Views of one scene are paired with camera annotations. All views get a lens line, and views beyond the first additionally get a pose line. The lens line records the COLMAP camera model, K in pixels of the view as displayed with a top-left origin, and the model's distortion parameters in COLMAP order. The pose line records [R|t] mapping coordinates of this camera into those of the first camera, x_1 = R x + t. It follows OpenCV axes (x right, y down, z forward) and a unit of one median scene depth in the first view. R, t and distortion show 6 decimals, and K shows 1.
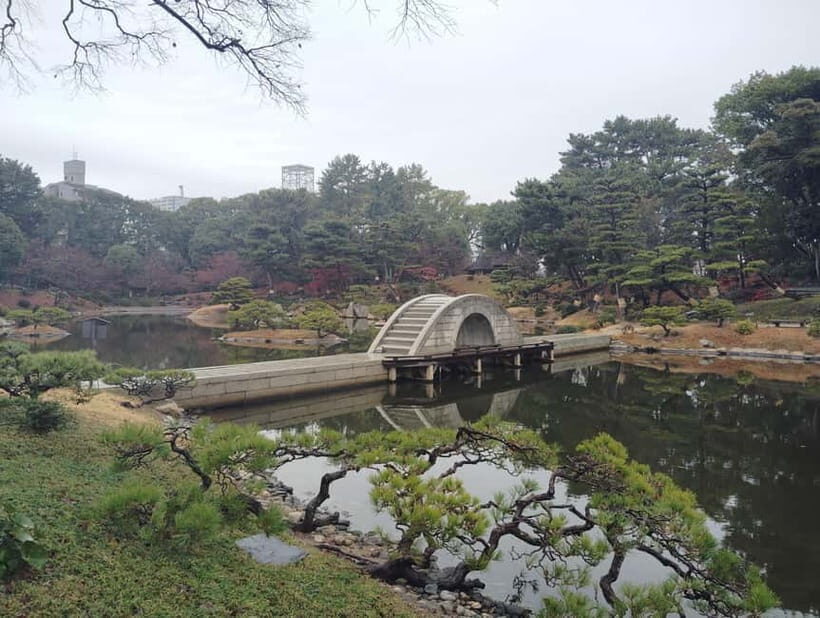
lens RADIAL K [[656.2, 0, 410.0], [0, 656.2, 309.0], [0, 0, 1]] dist [0.066669, -0.123475]
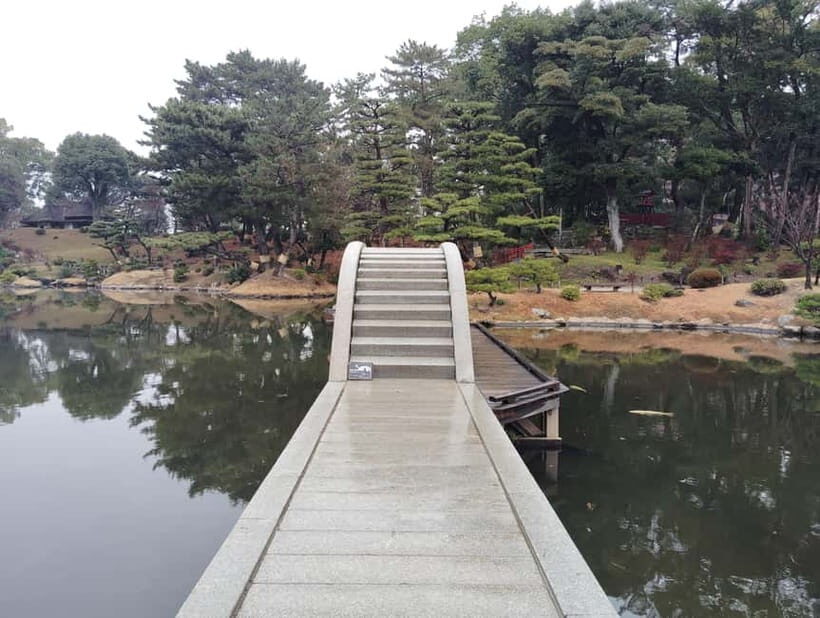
lens RADIAL K [[656.2, 0, 410.0], [0, 656.2, 309.0], [0, 0, 1]] dist [0.066669, -0.123475]
pose [[0.778422, -0.036420, 0.626684, -0.069017], [0.002538, 0.998490, 0.054876, 0.000630], [-0.627736, -0.041126, 0.777339, 0.171264]]
